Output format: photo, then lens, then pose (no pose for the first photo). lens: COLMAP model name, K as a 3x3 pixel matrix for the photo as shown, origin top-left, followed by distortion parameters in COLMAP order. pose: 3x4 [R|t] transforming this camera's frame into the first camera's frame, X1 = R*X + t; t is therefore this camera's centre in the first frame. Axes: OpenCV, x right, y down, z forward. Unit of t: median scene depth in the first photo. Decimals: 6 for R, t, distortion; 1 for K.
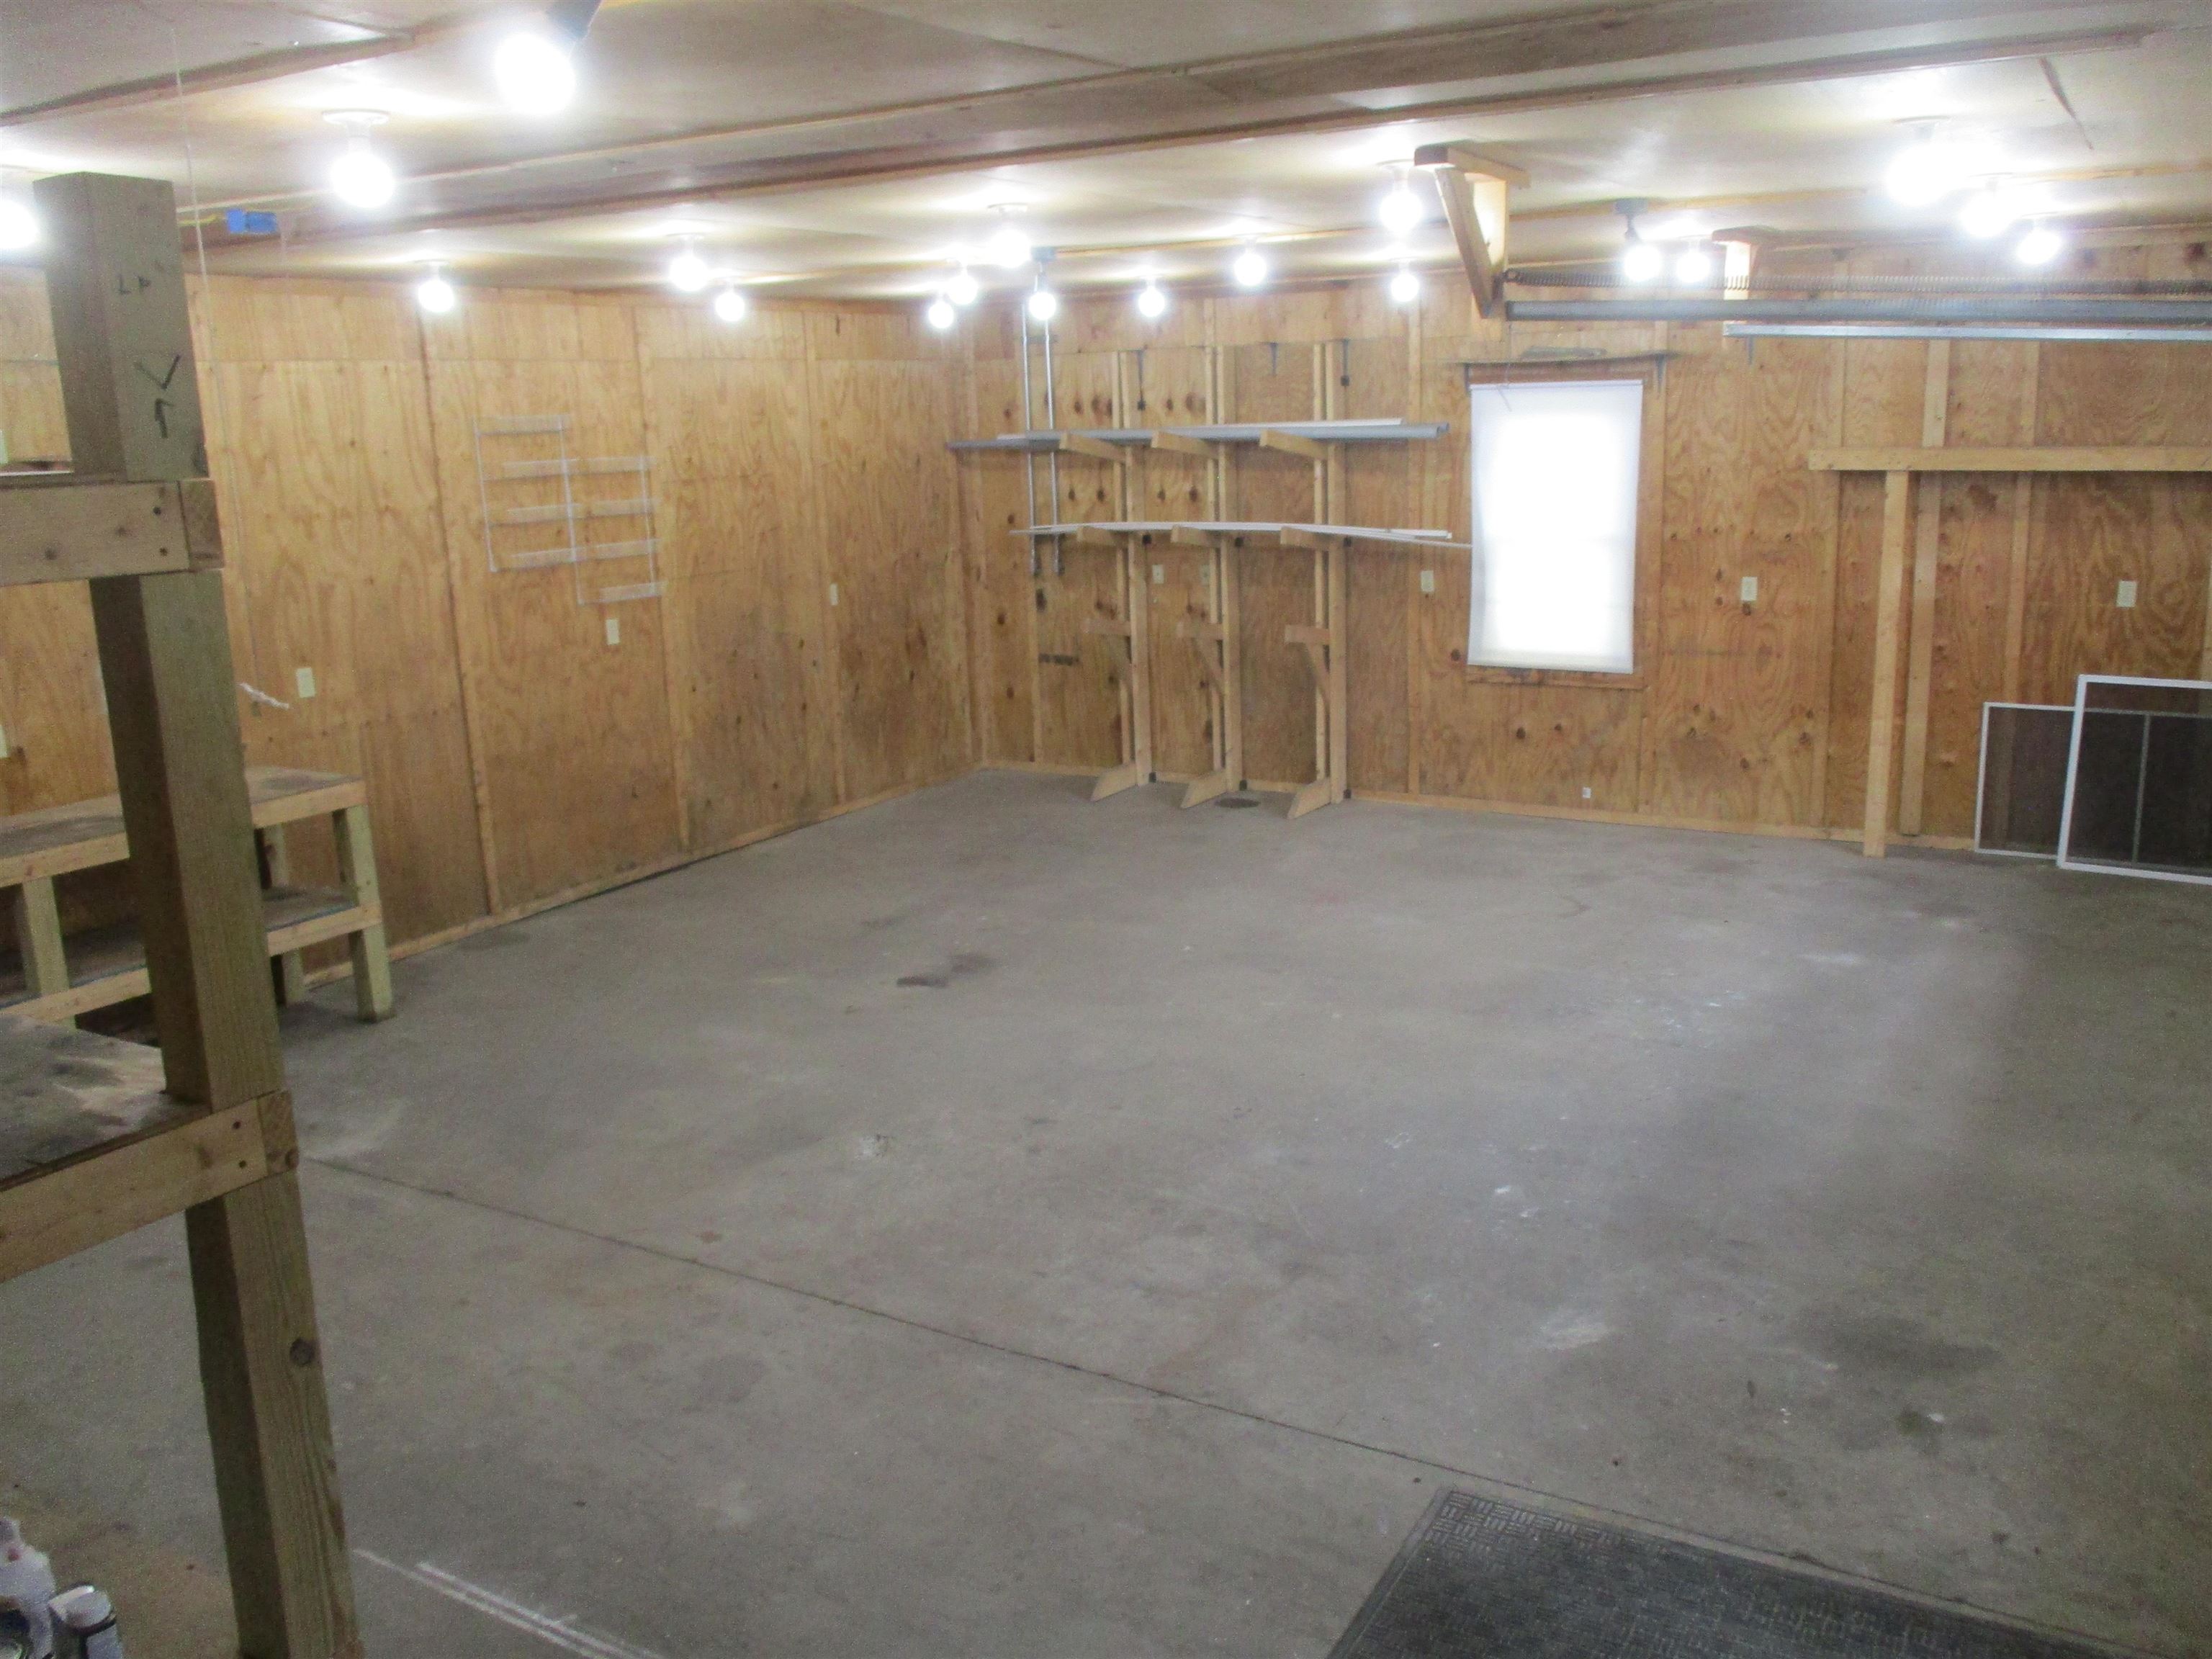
lens RADIAL K [[1854.2, 0, 1126.2], [0, 1854.2, 838.9], [0, 0, 1]] dist [-0.025383, 0.031135]
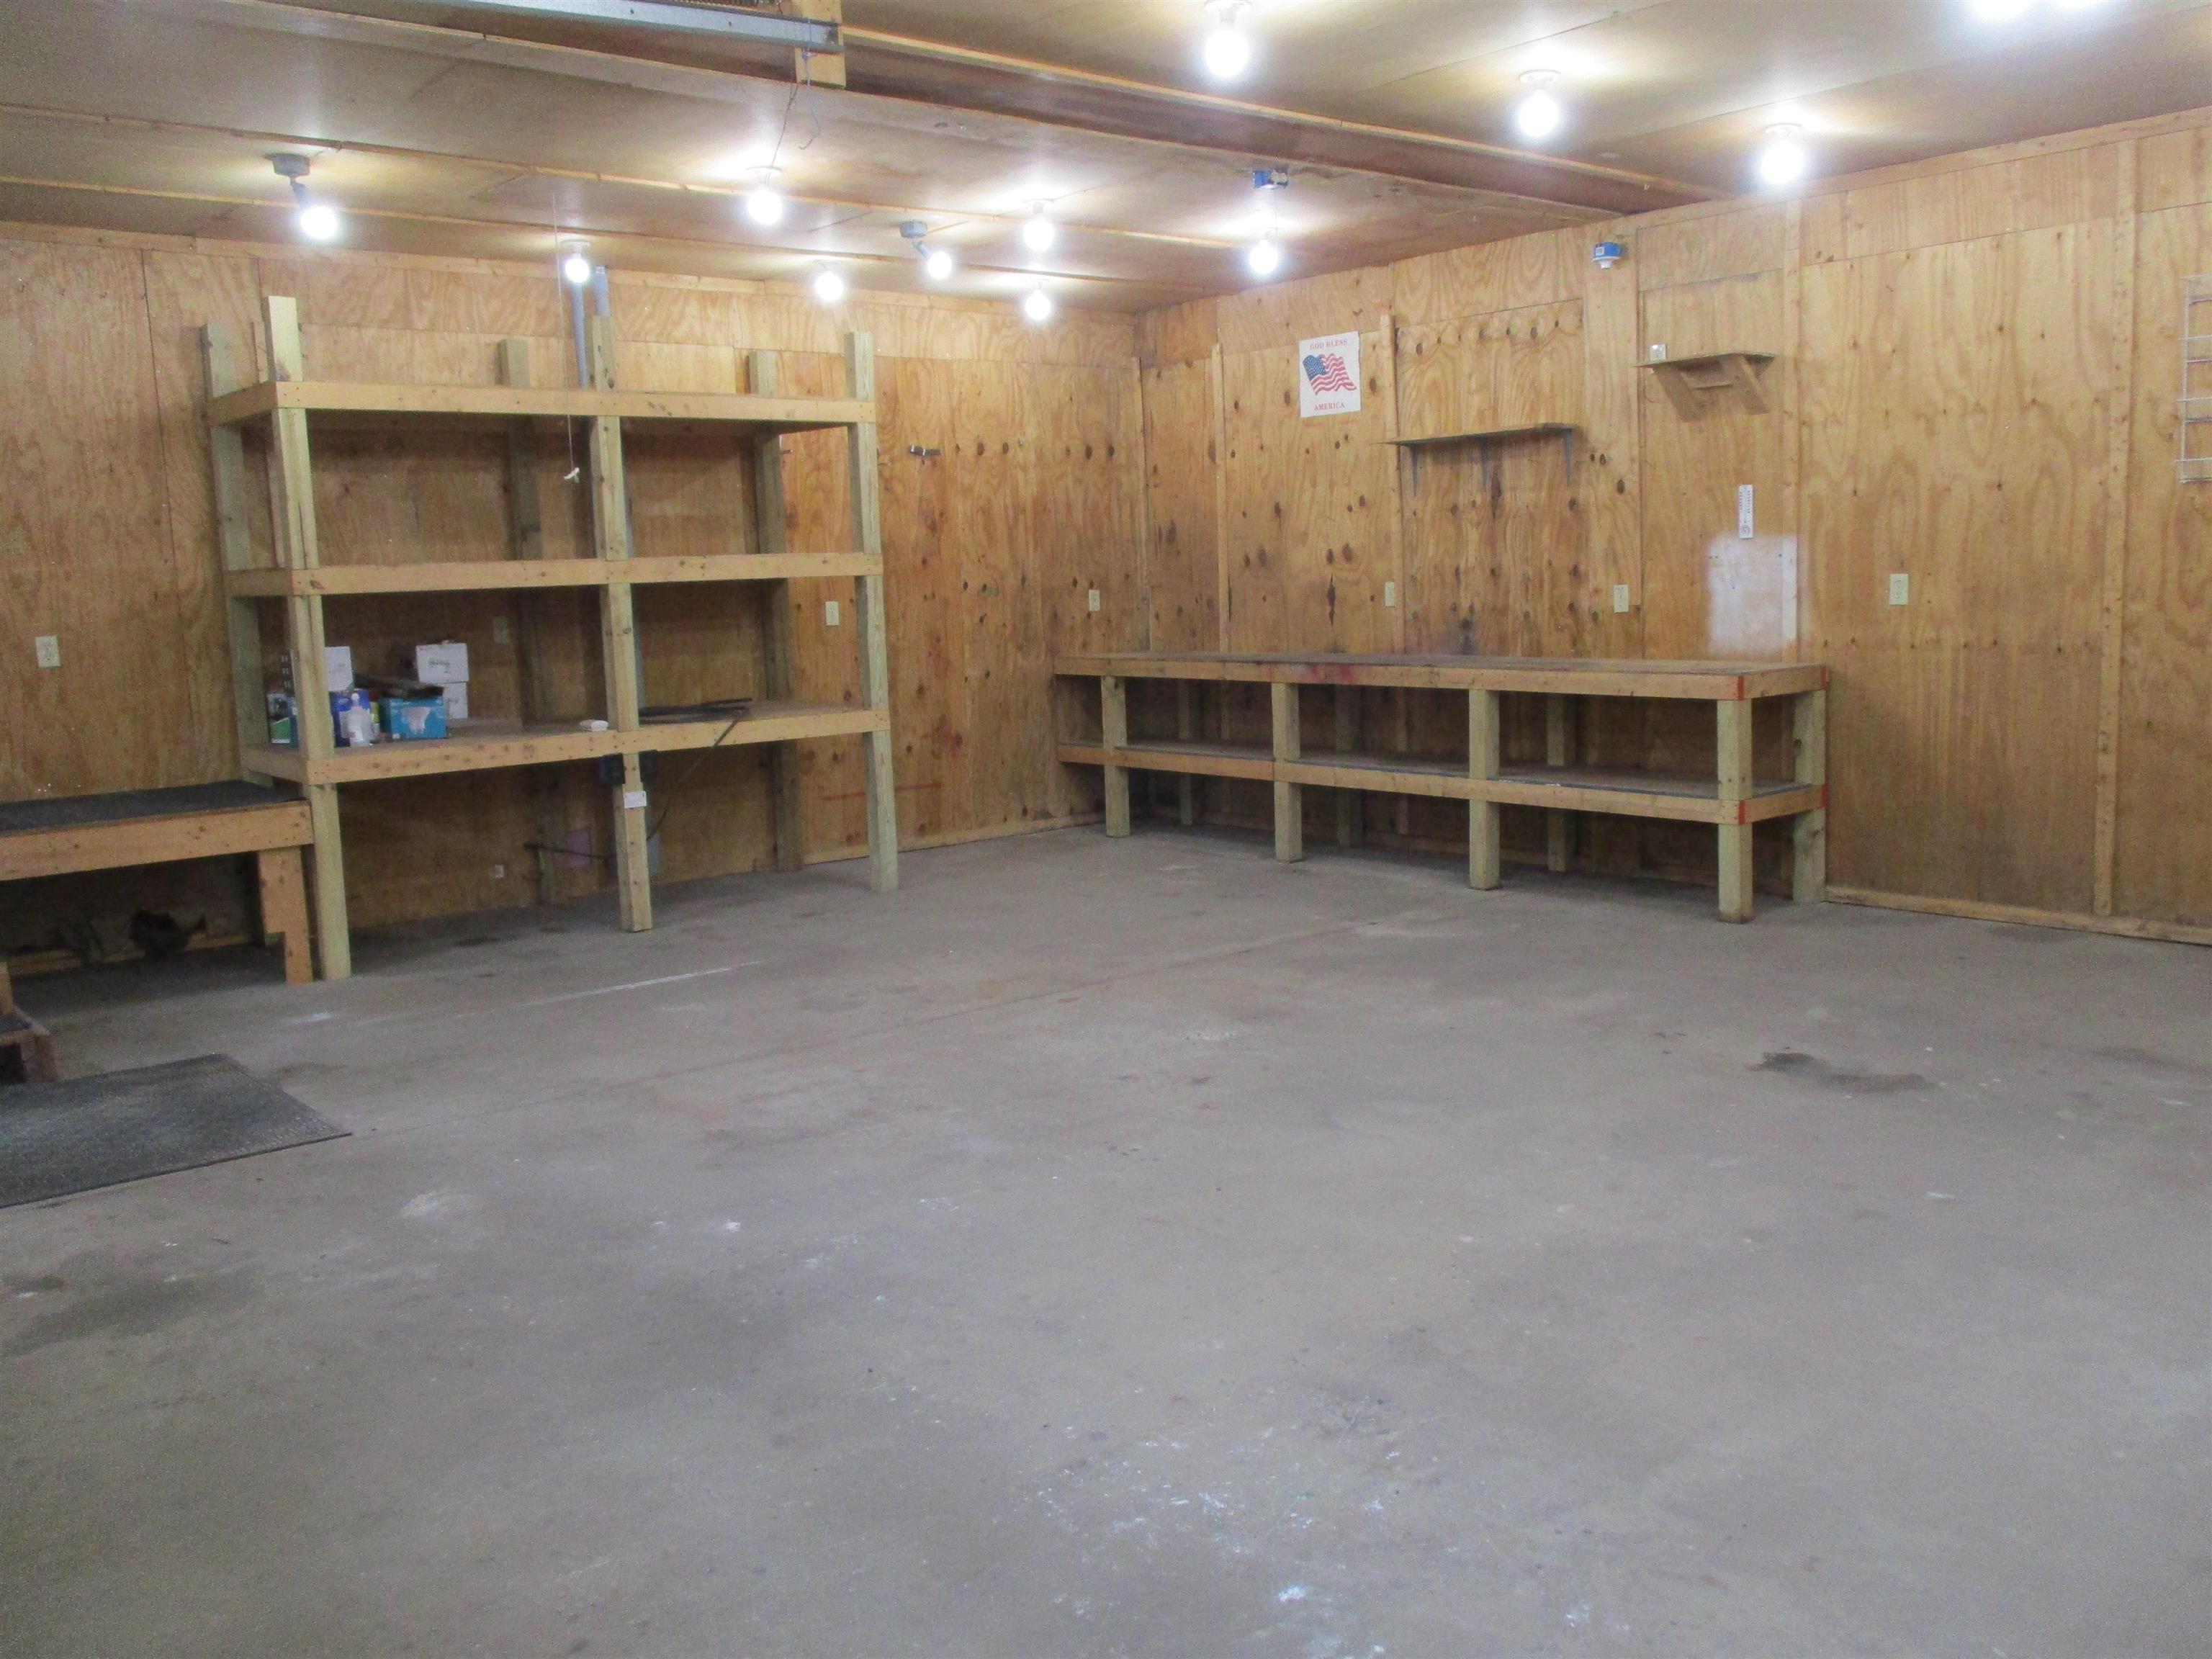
lens RADIAL K [[1854.2, 0, 1129.0], [0, 1854.2, 808.0], [0, 0, 1]] dist [-0.025383, 0.031135]
pose [[-0.326600, 0.169364, -0.929865, 0.586354], [-0.175125, 0.955936, 0.235623, -0.131665], [0.928797, 0.239797, -0.282549, 0.930315]]
